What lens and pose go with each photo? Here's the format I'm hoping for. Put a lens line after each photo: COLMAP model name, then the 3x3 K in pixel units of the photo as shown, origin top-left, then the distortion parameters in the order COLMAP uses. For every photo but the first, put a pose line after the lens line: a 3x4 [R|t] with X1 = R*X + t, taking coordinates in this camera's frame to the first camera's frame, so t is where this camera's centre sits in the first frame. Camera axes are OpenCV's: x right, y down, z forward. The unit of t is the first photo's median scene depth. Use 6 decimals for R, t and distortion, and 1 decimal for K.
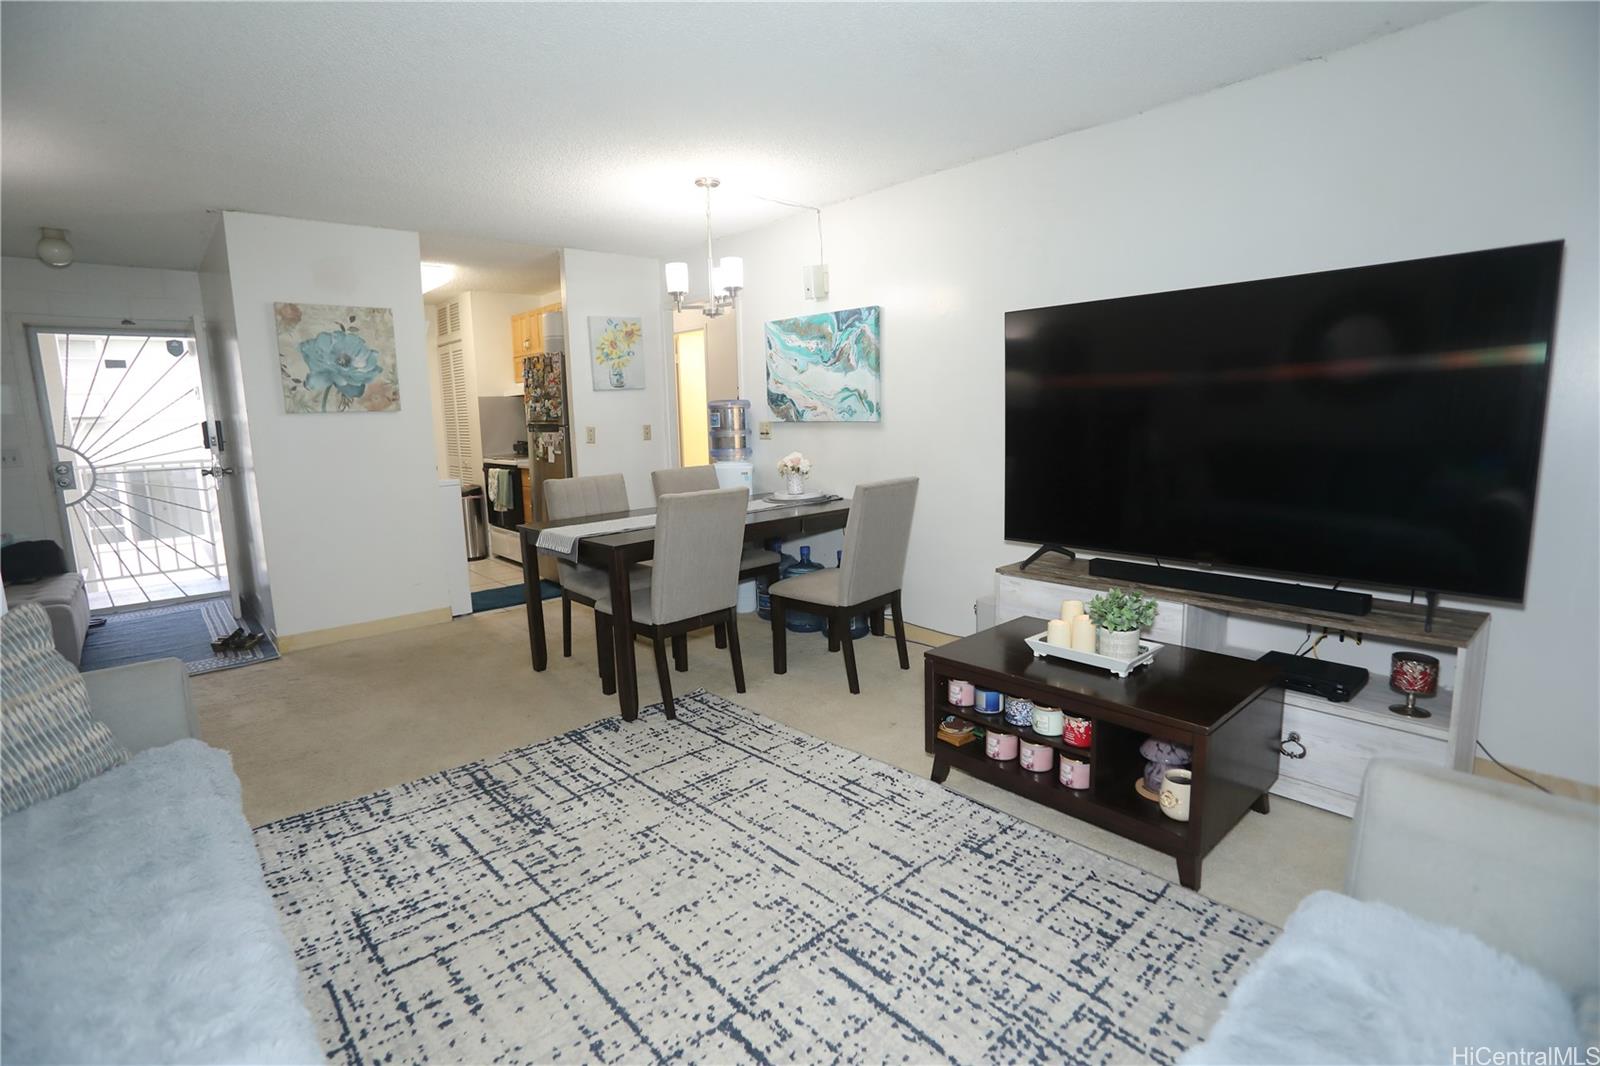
lens RADIAL K [[768.4, 0, 791.9], [0, 768.4, 523.6], [0, 0, 1]] dist [-0.085458, 0.040362]
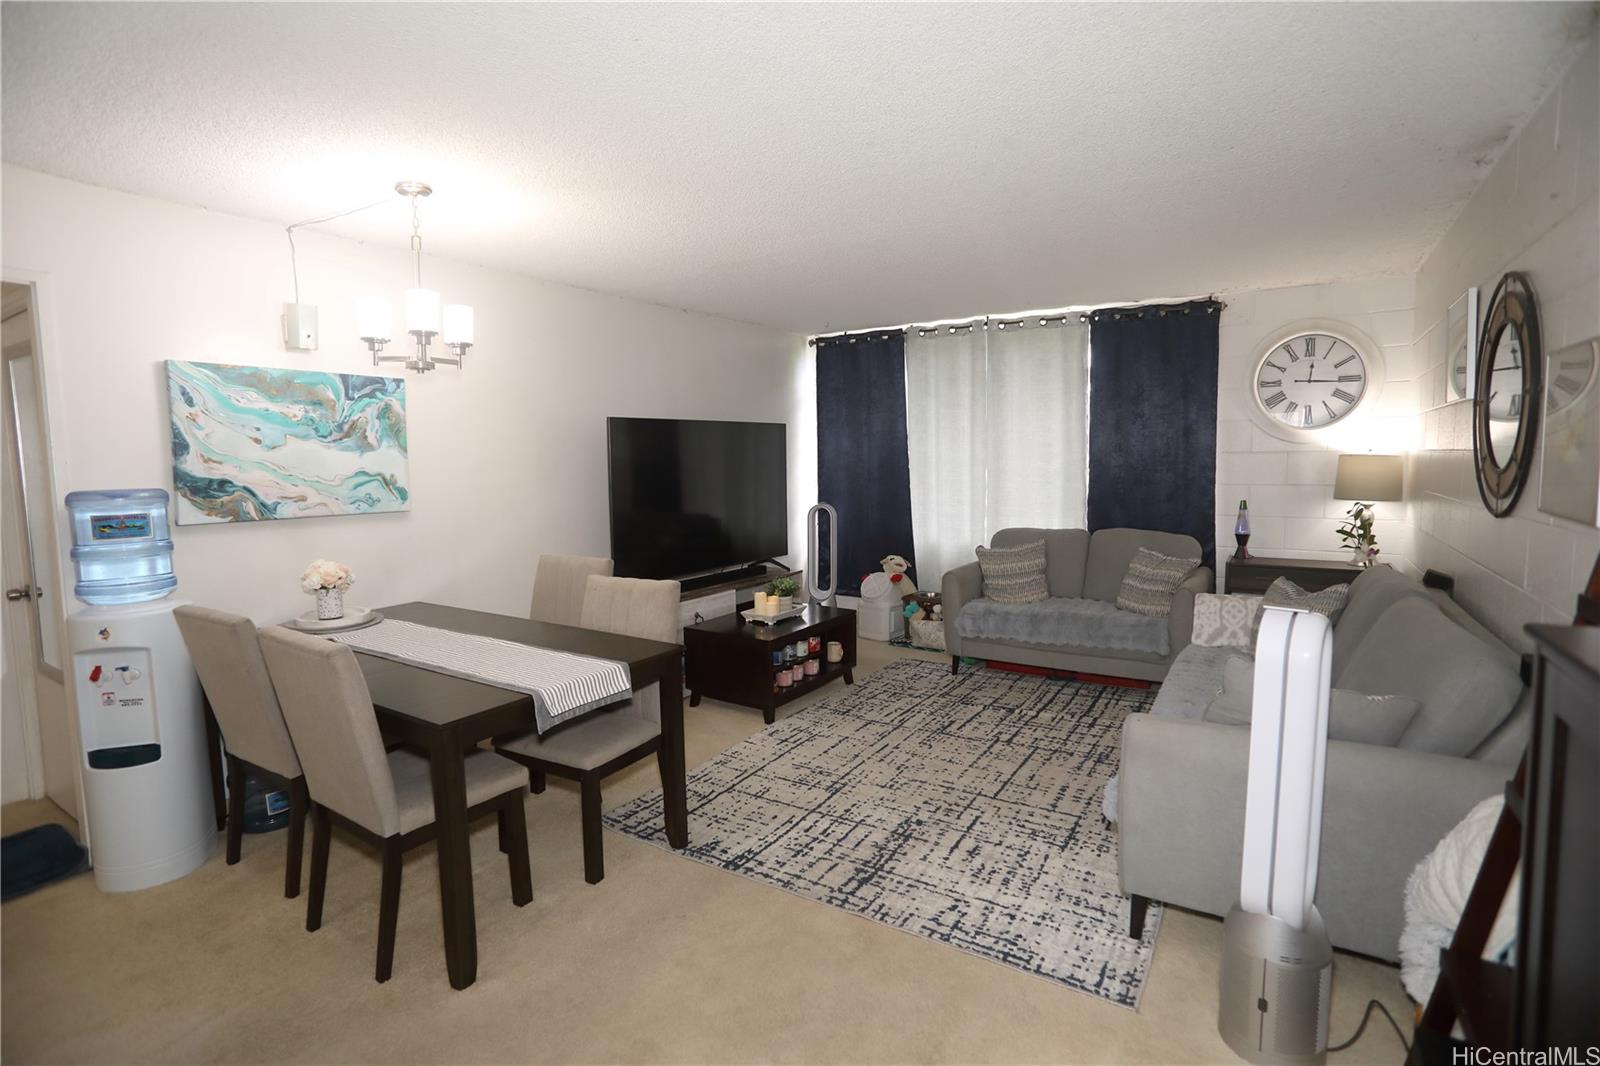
lens RADIAL K [[768.4, 0, 791.9], [0, 768.4, 523.6], [0, 0, 1]] dist [-0.085458, 0.040362]
pose [[-0.258700, -0.051694, 0.964573, -1.331362], [0.160330, 0.982418, 0.095651, -0.210088], [-0.952559, 0.179395, -0.245864, 1.285887]]
